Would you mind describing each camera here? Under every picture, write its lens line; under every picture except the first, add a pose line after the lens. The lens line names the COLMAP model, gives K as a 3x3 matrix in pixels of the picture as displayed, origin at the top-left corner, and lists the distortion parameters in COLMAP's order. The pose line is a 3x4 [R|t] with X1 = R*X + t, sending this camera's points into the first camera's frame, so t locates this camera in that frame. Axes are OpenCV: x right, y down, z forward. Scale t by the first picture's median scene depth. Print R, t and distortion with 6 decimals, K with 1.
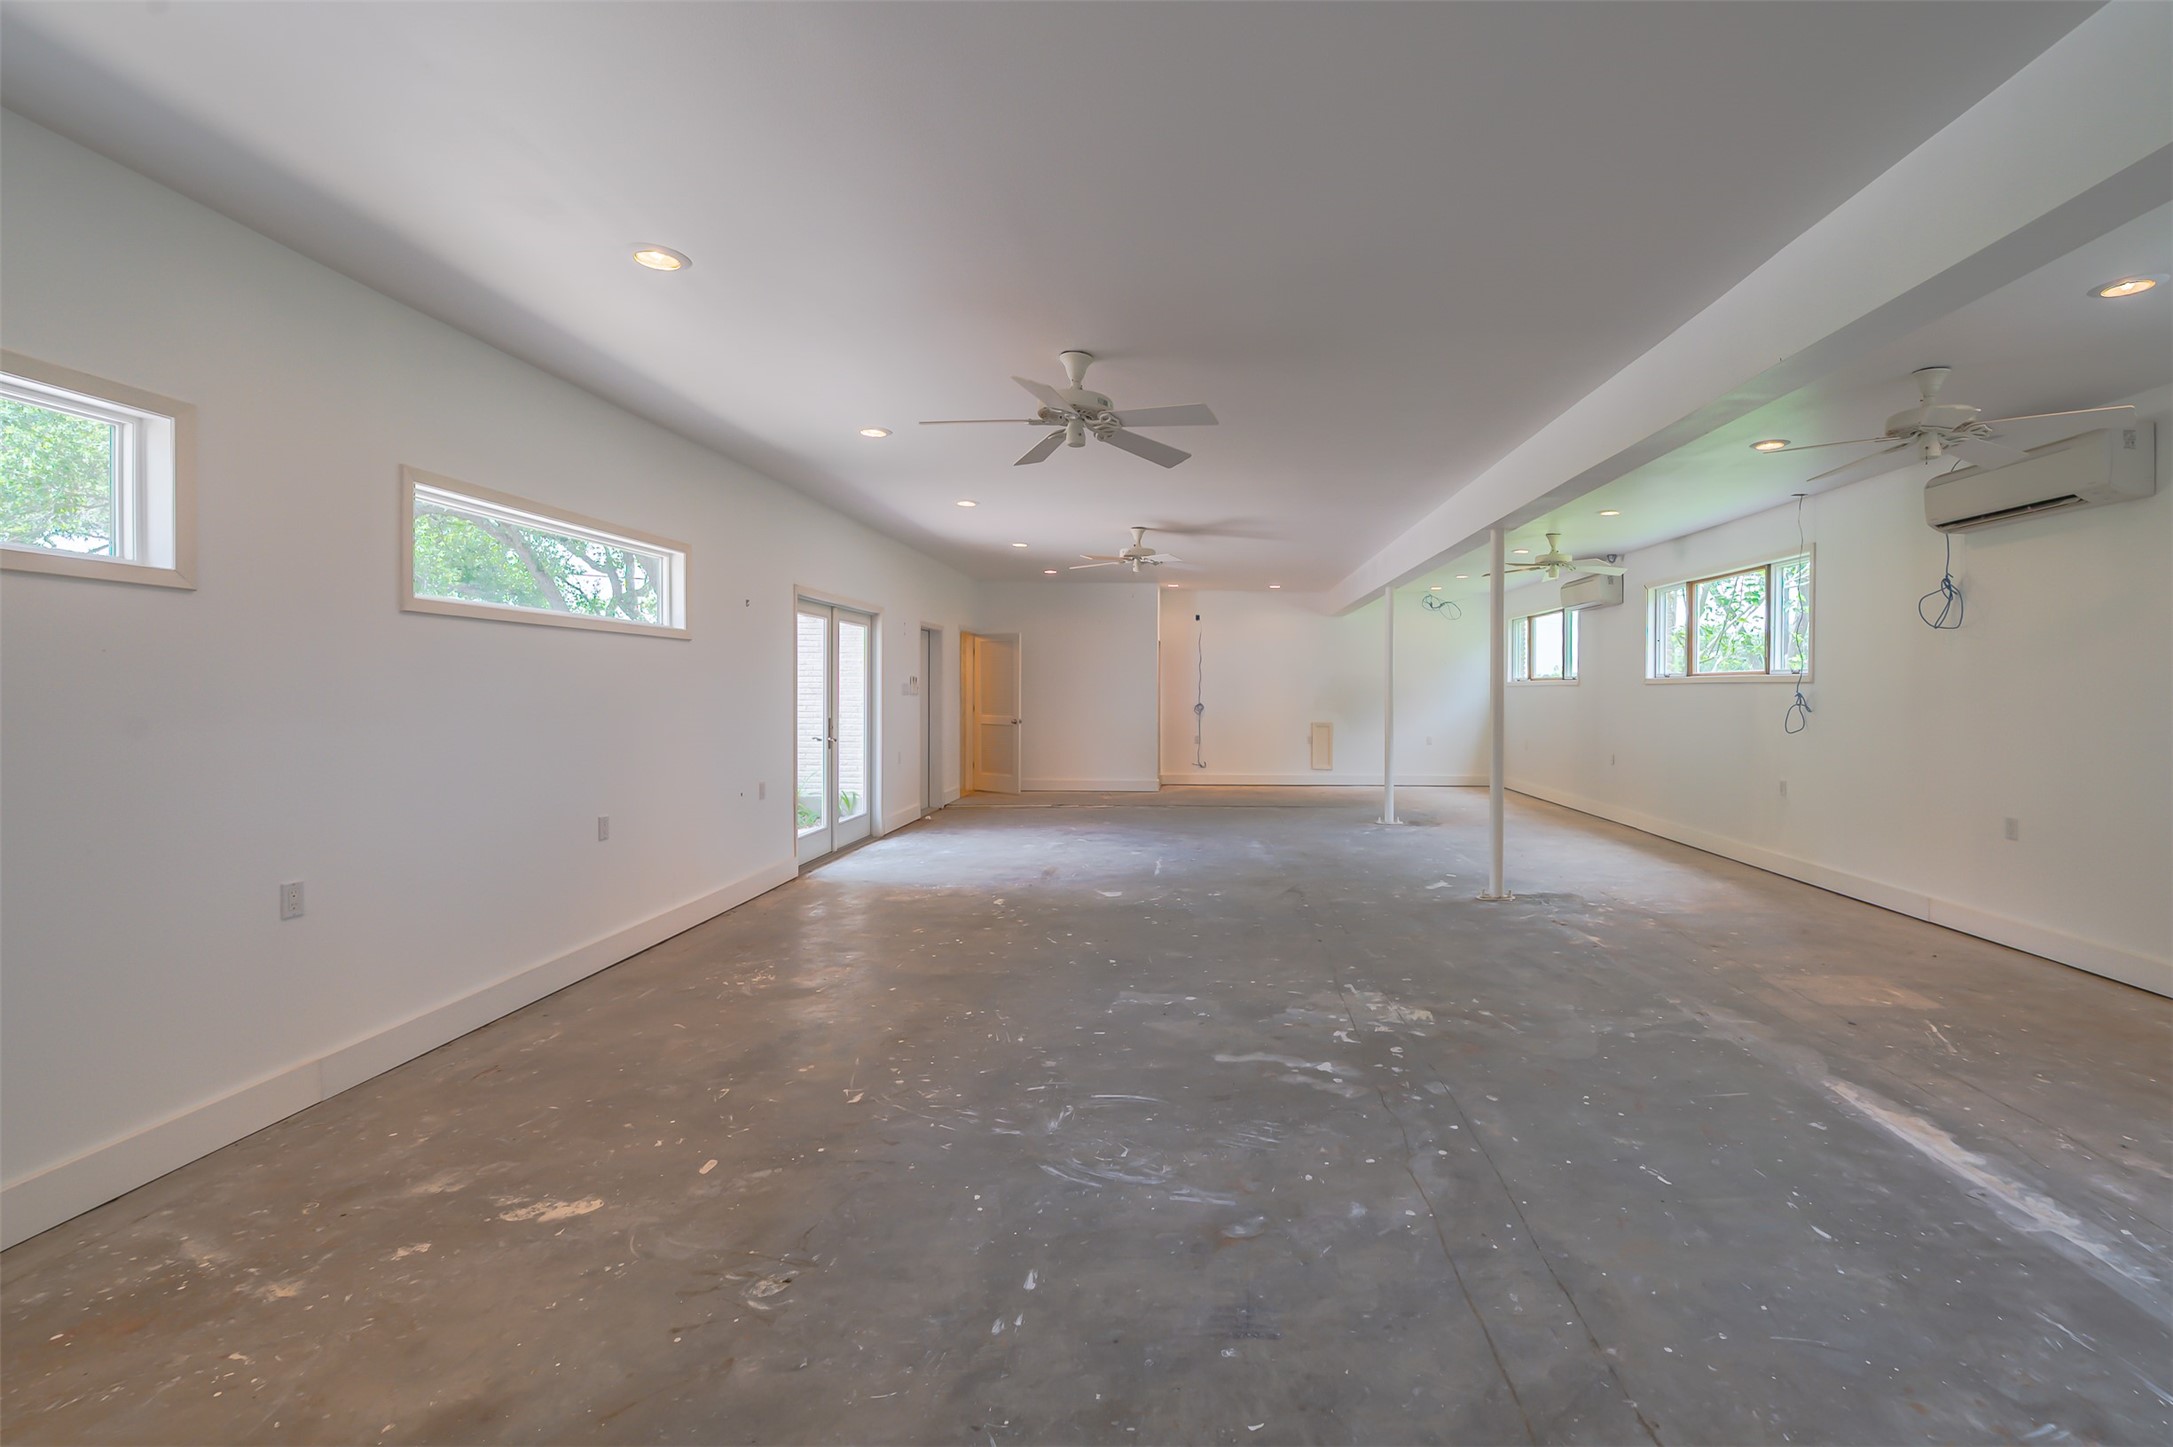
lens RADIAL K [[911.7, 0, 1094.0], [0, 911.7, 704.4], [0, 0, 1]] dist [-0.004850, 0.000122]
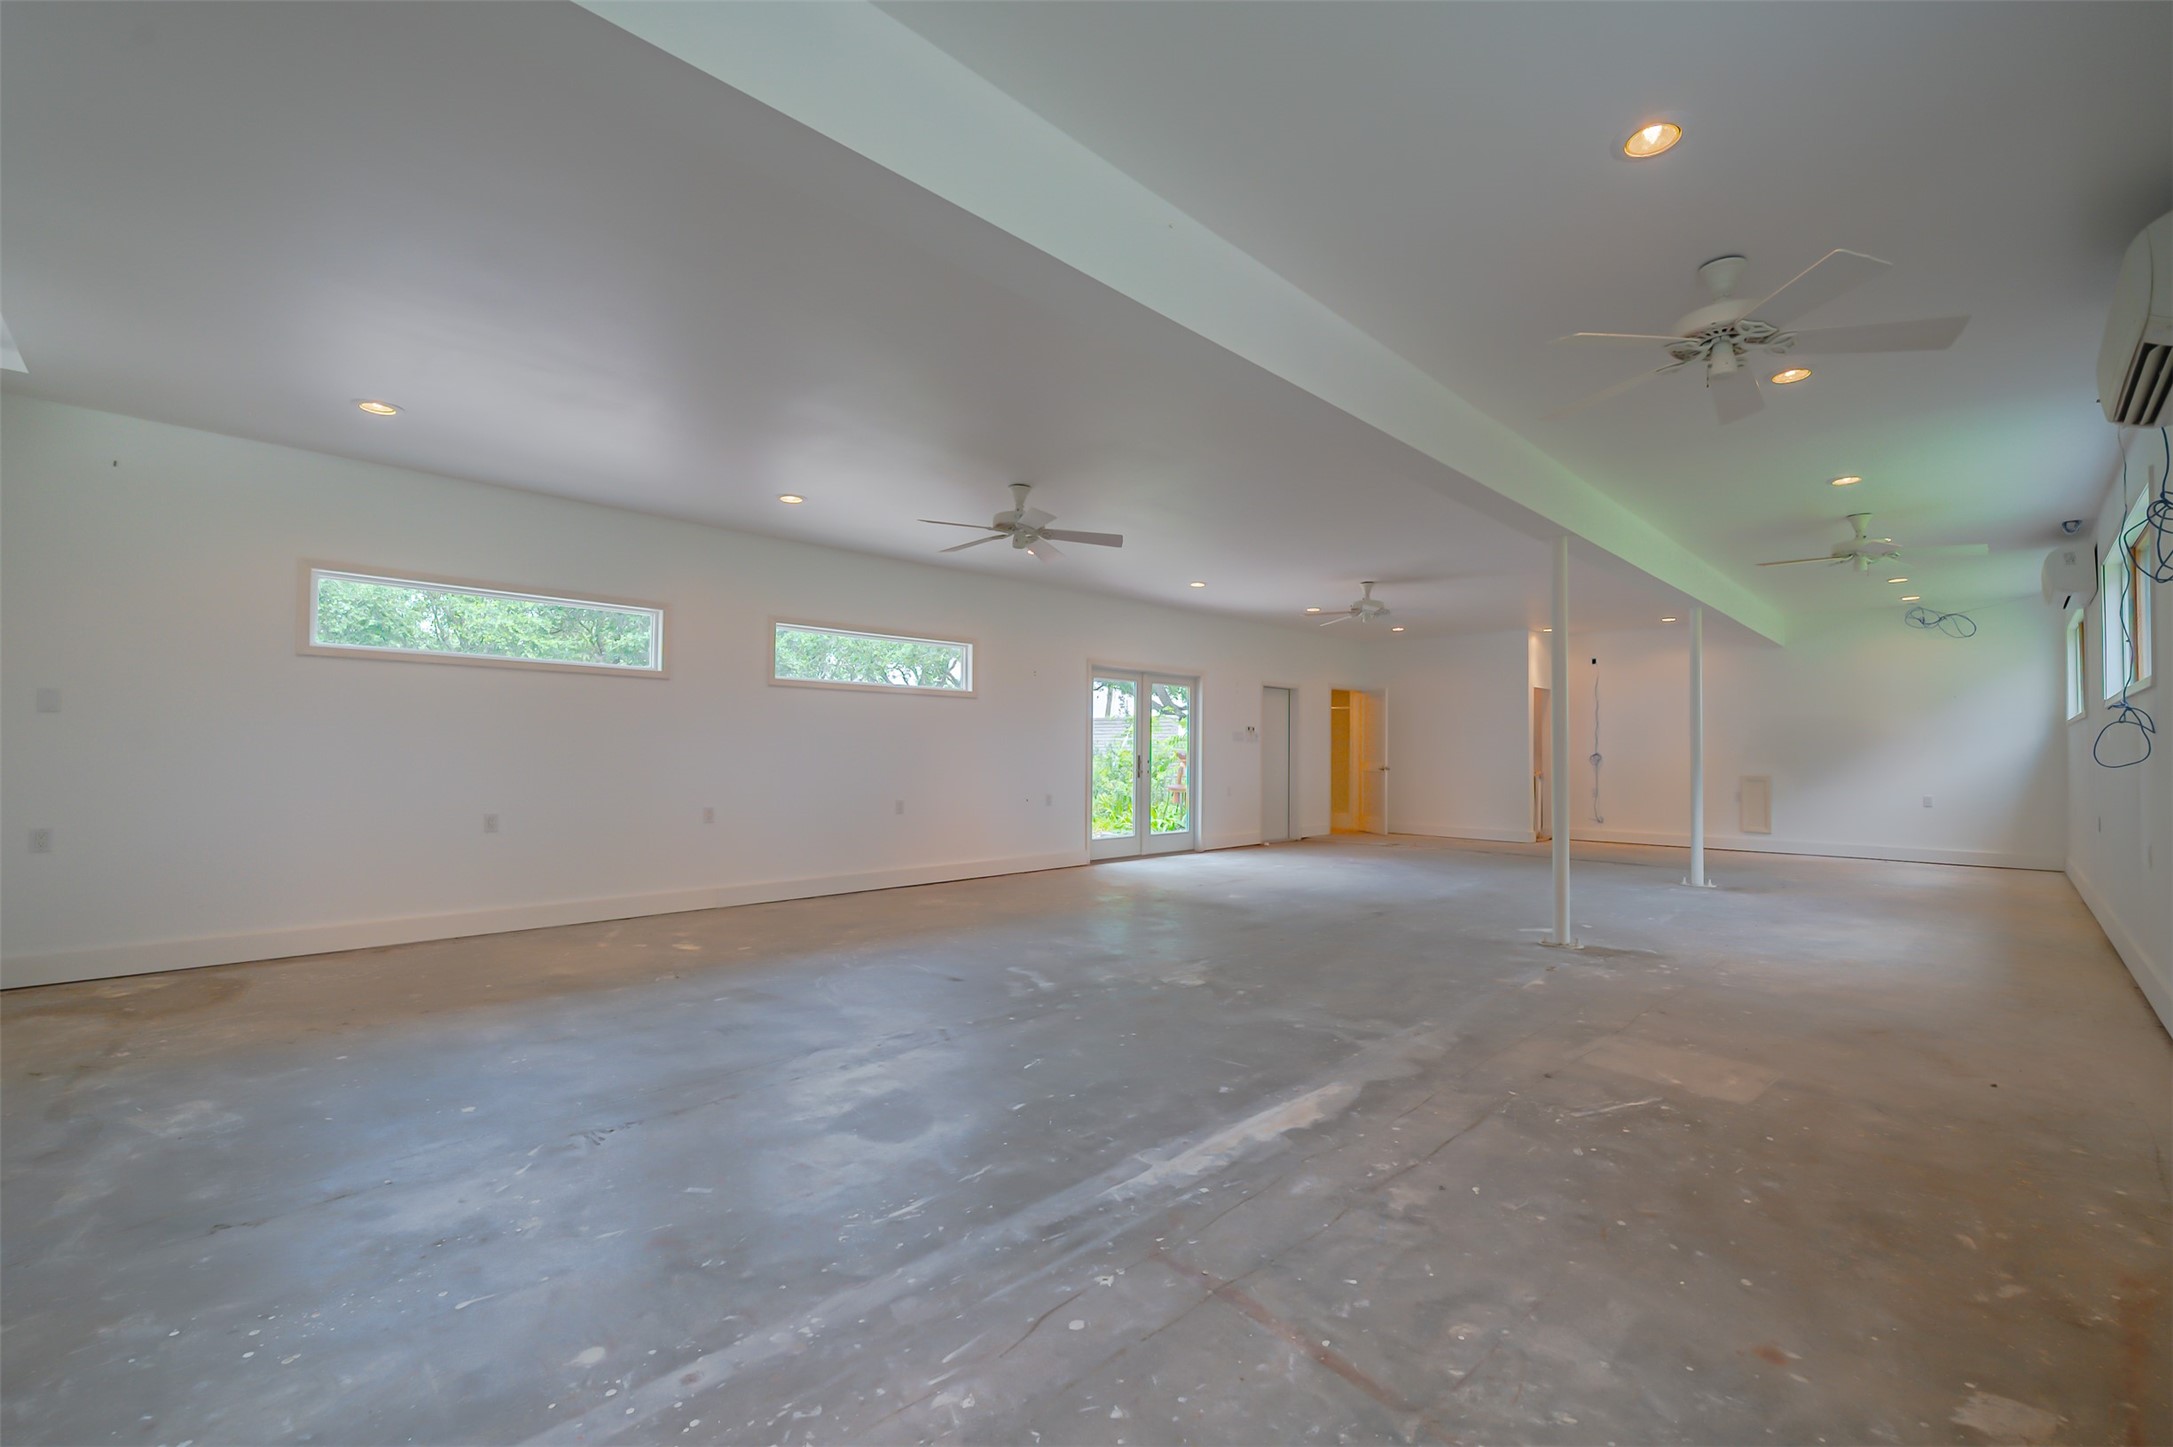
lens RADIAL K [[813.9, 0, 1087.4], [0, 813.9, 739.7], [0, 0, 1]] dist [-0.001769, -0.000035]
pose [[0.729037, -0.010430, -0.684395, 1.021869], [-0.016256, 0.999338, -0.032547, 0.068922], [0.684282, 0.034854, 0.728385, 0.141787]]
